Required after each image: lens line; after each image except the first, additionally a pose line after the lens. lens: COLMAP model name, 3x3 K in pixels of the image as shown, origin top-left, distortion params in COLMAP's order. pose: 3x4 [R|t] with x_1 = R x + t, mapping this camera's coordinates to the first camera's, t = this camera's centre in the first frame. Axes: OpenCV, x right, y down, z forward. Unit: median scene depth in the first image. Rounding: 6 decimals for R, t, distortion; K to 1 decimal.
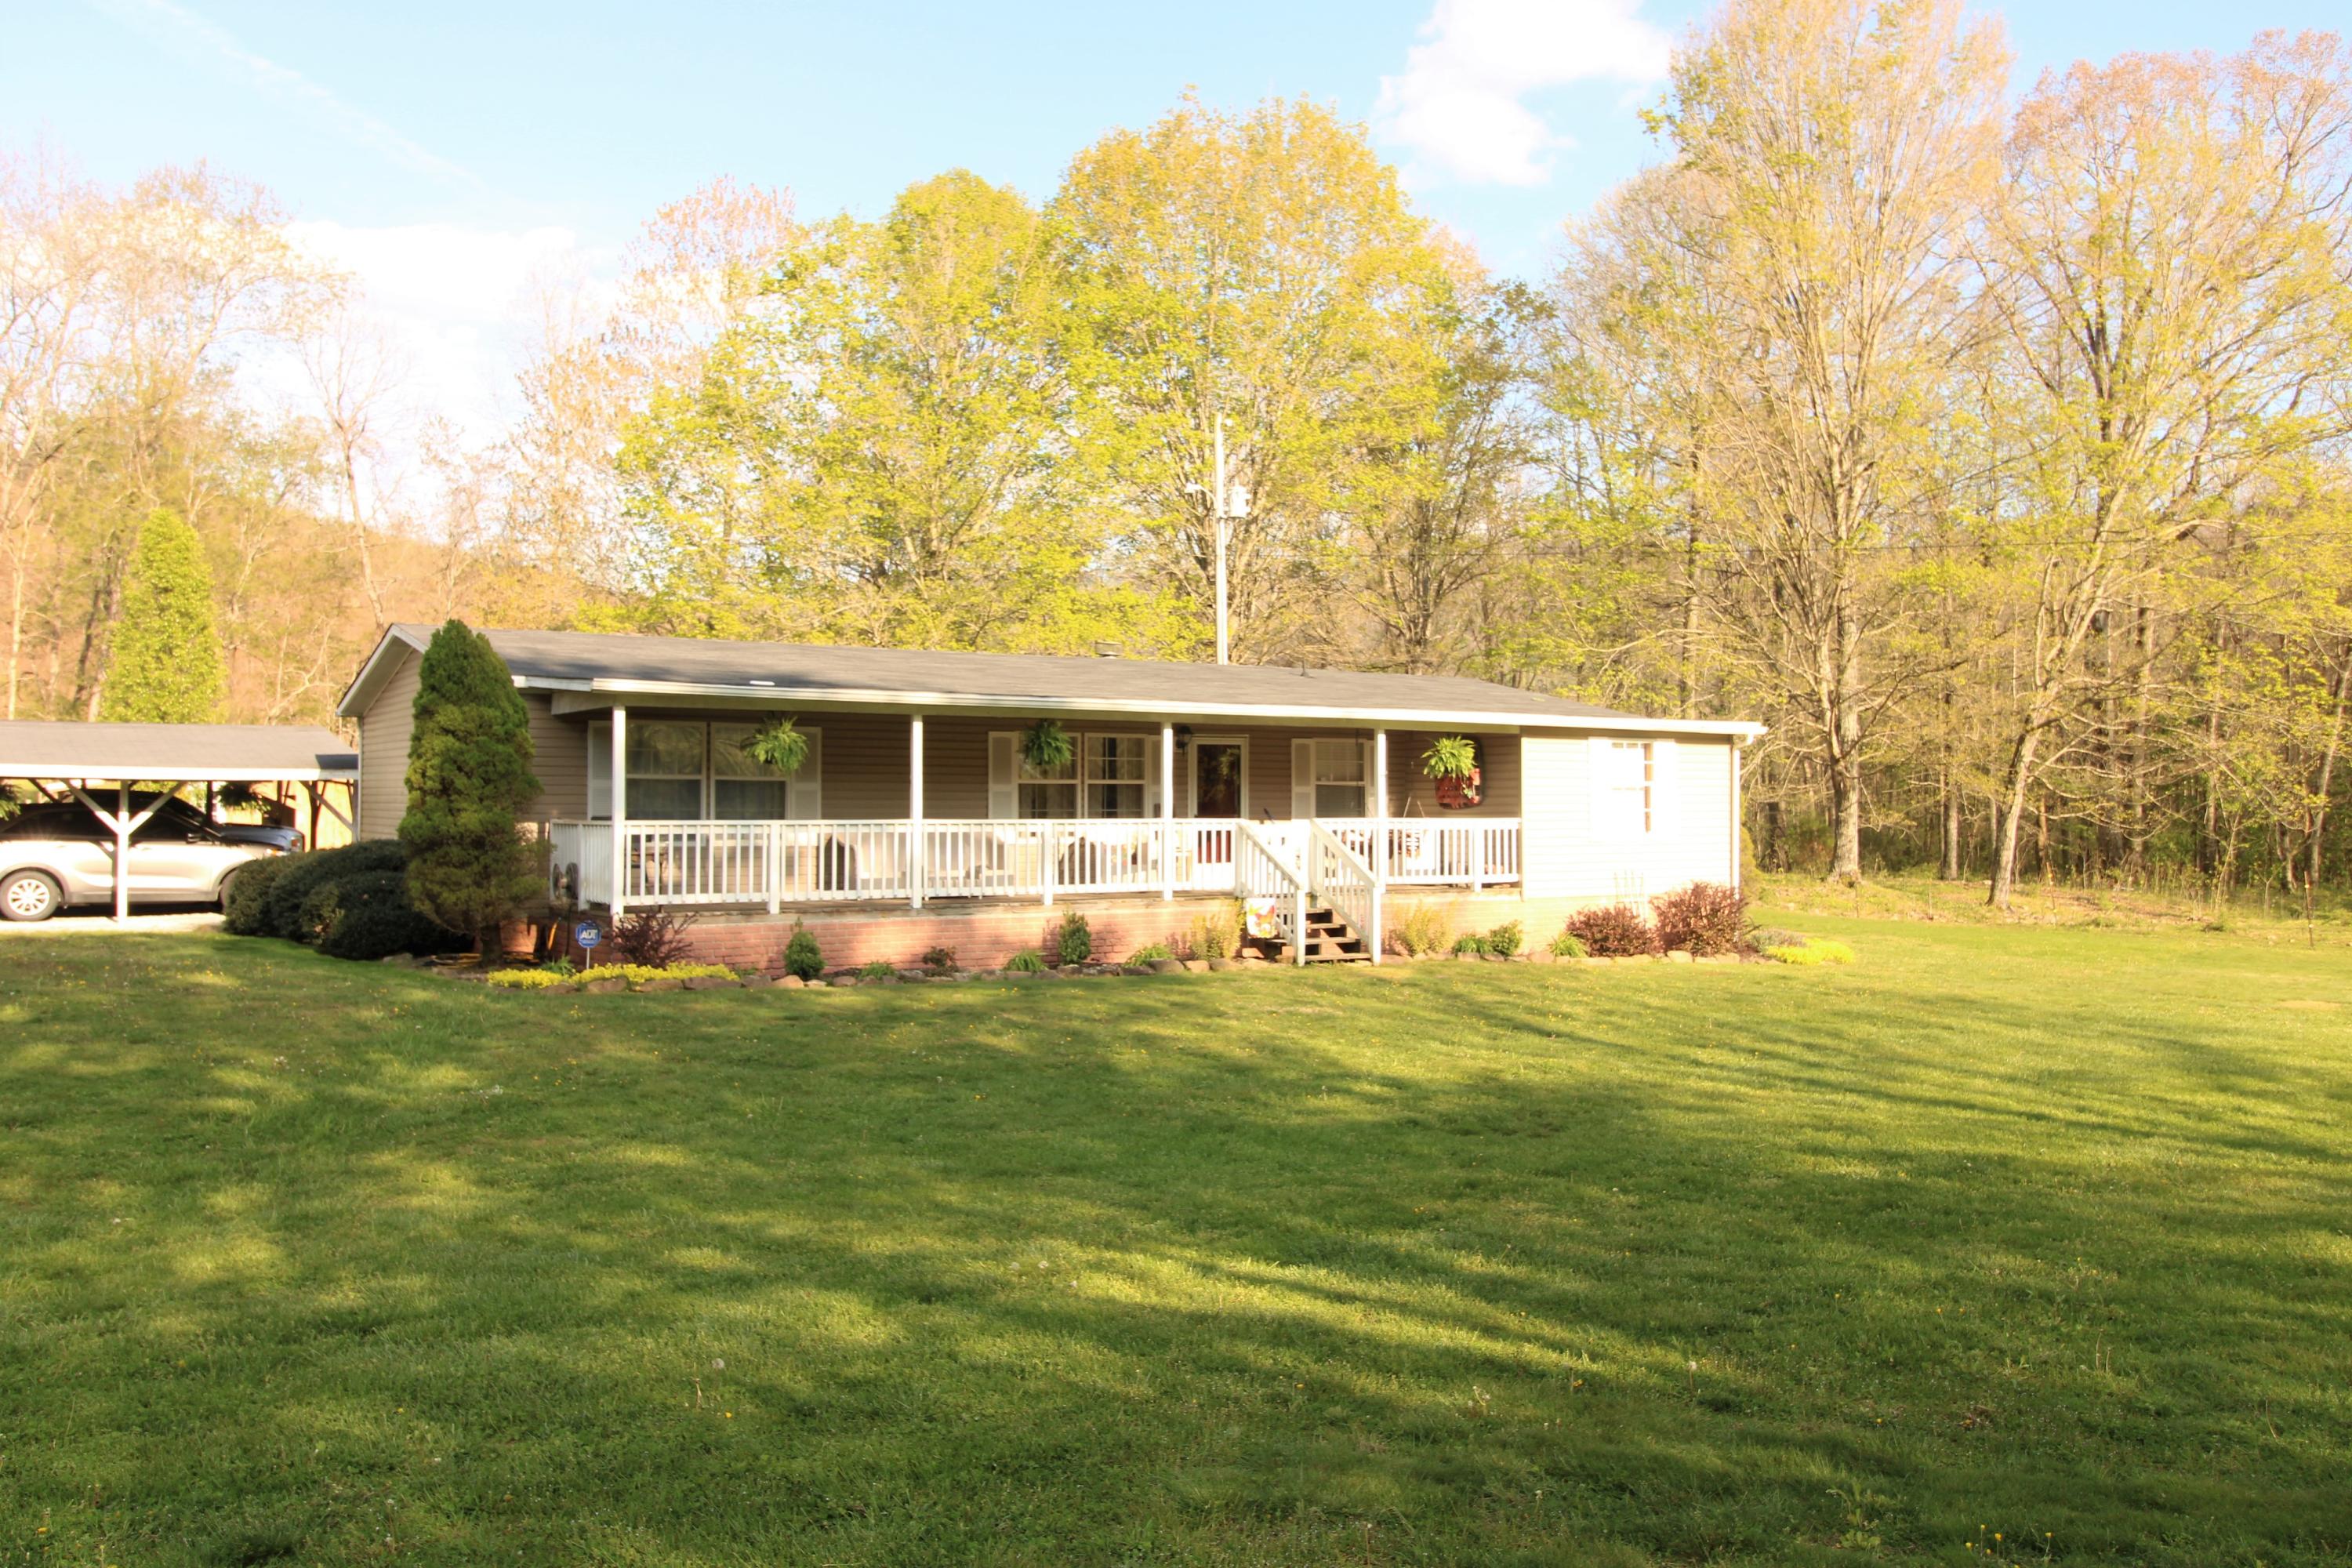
lens RADIAL K [[1863.0, 0, 1176.0], [0, 1863.0, 784.0], [0, 0, 1]] dist [0.007826, 0.006142]
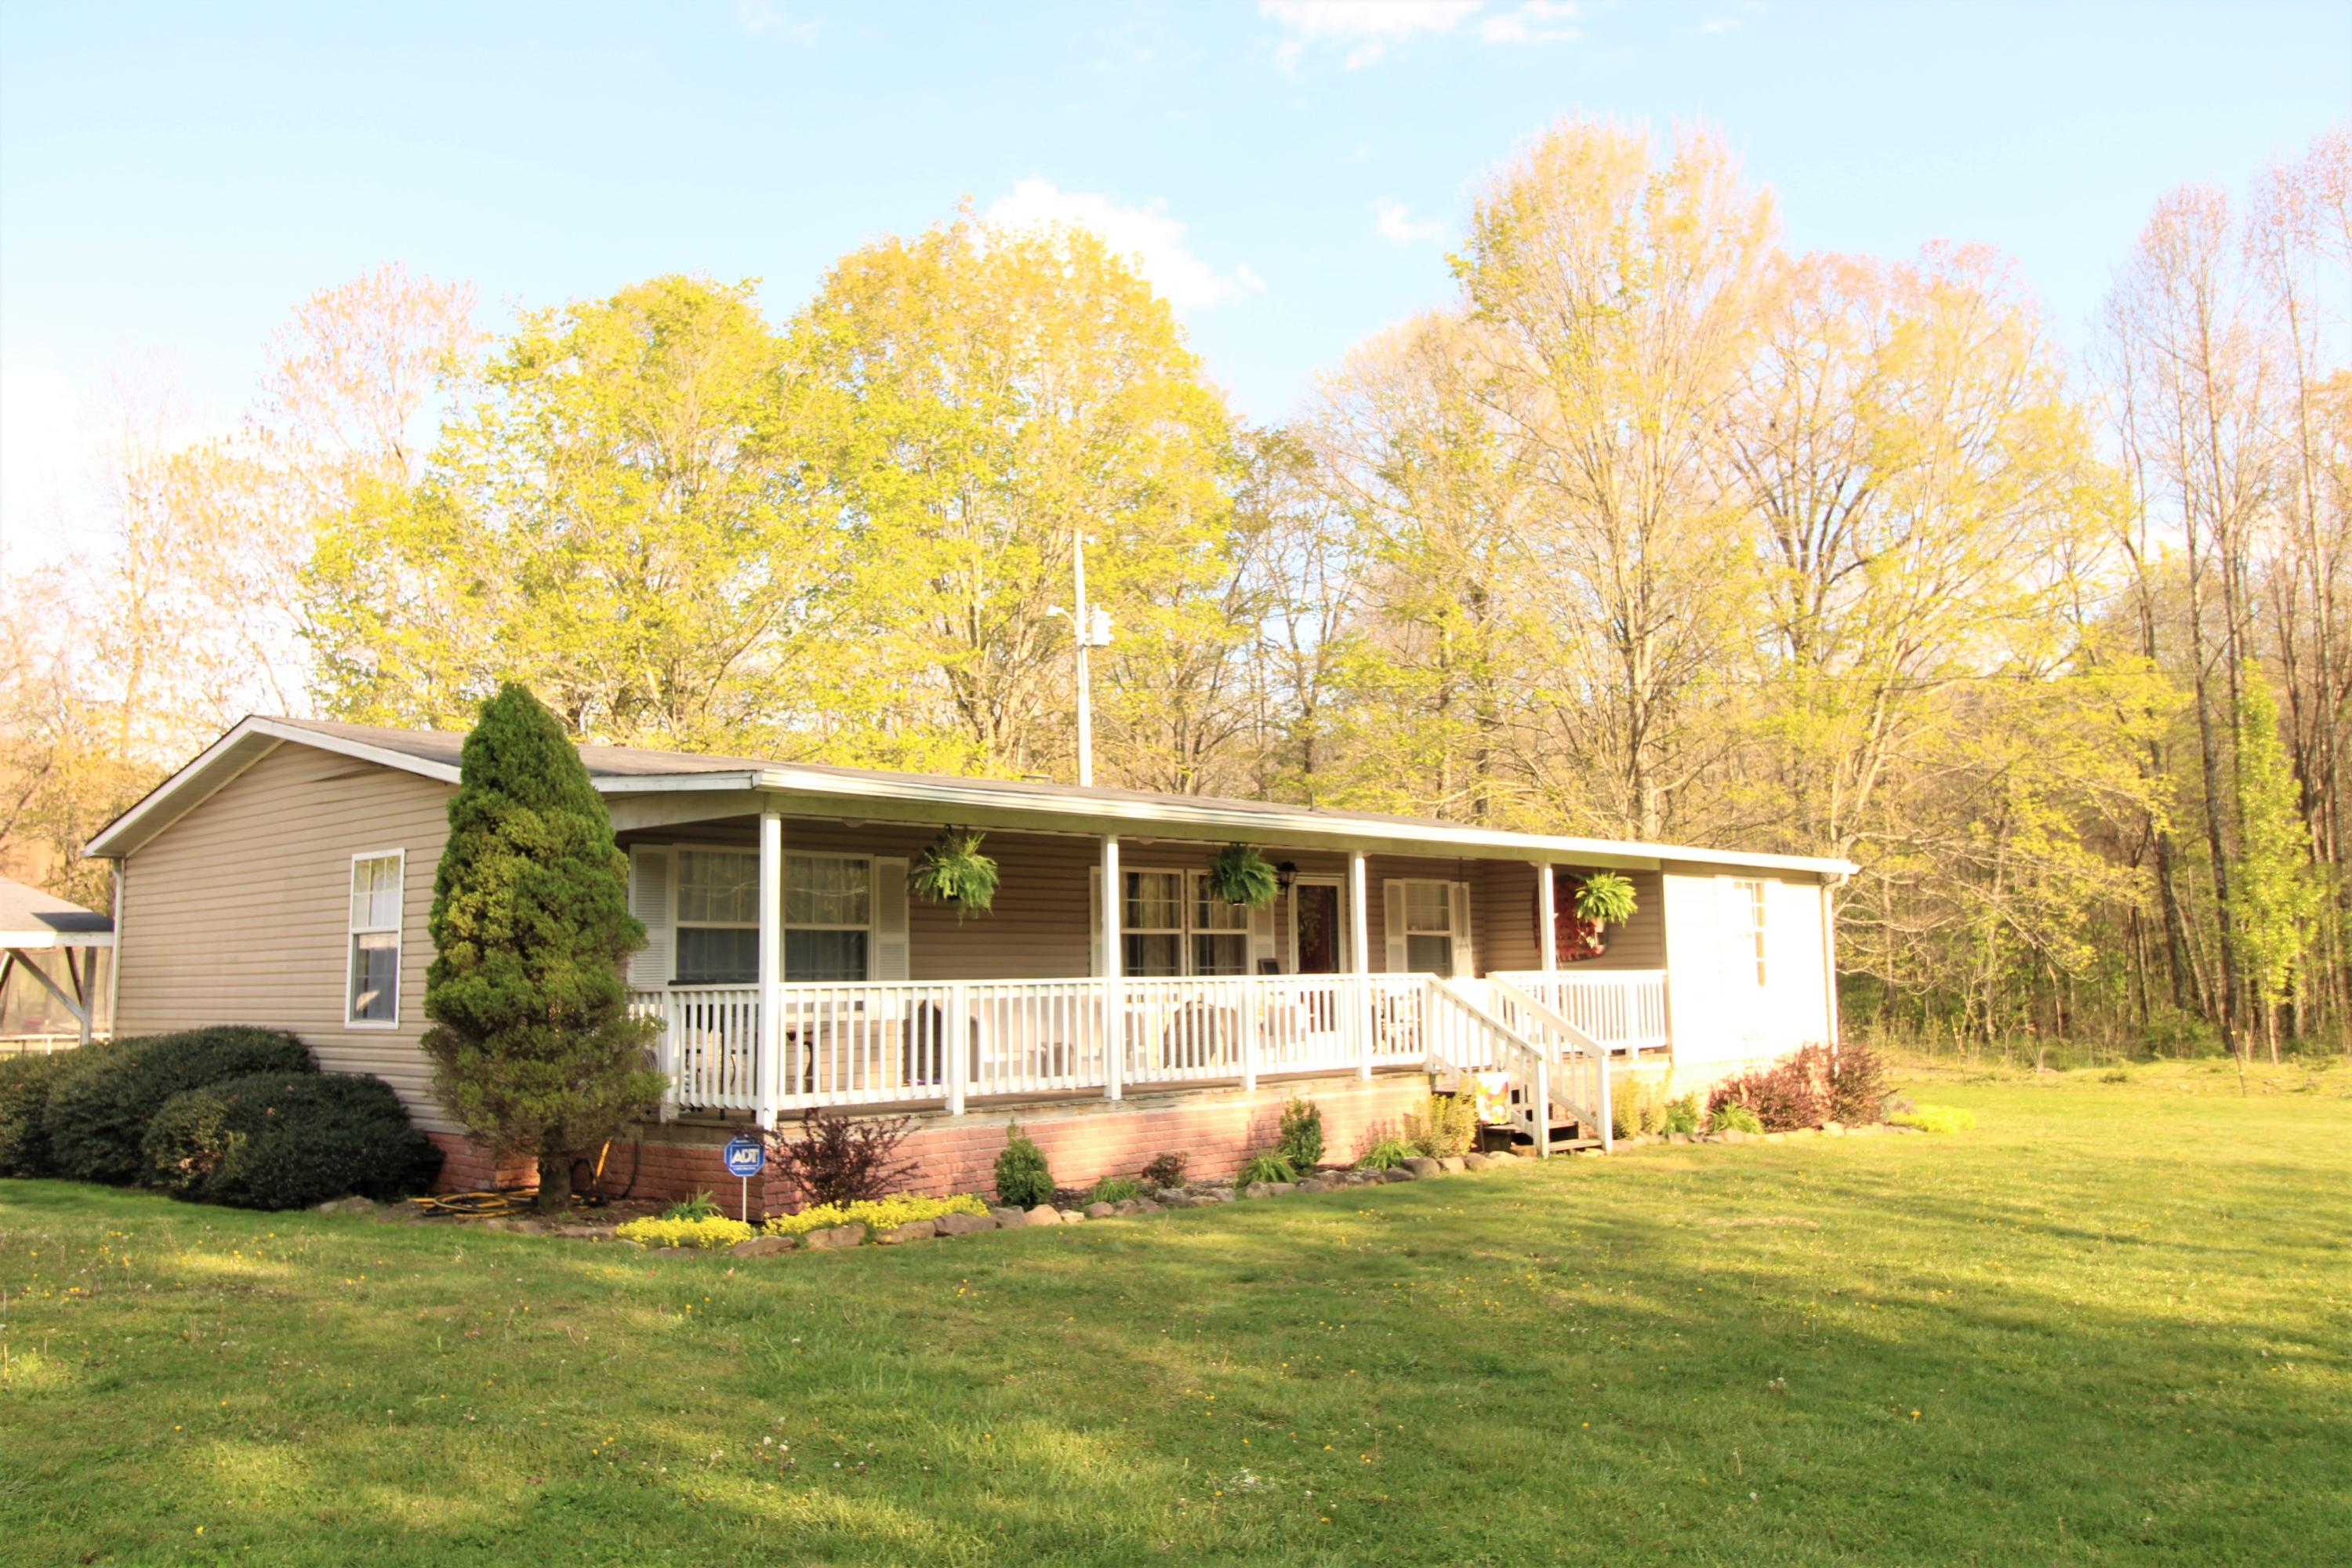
lens RADIAL K [[1863.0, 0, 1176.0], [0, 1863.0, 784.0], [0, 0, 1]] dist [0.007826, 0.006142]
pose [[0.971402, 0.006558, 0.237352, -0.263641], [0.016107, 0.995496, -0.093426, 0.011194], [-0.236896, 0.094577, 0.966921, 0.256456]]
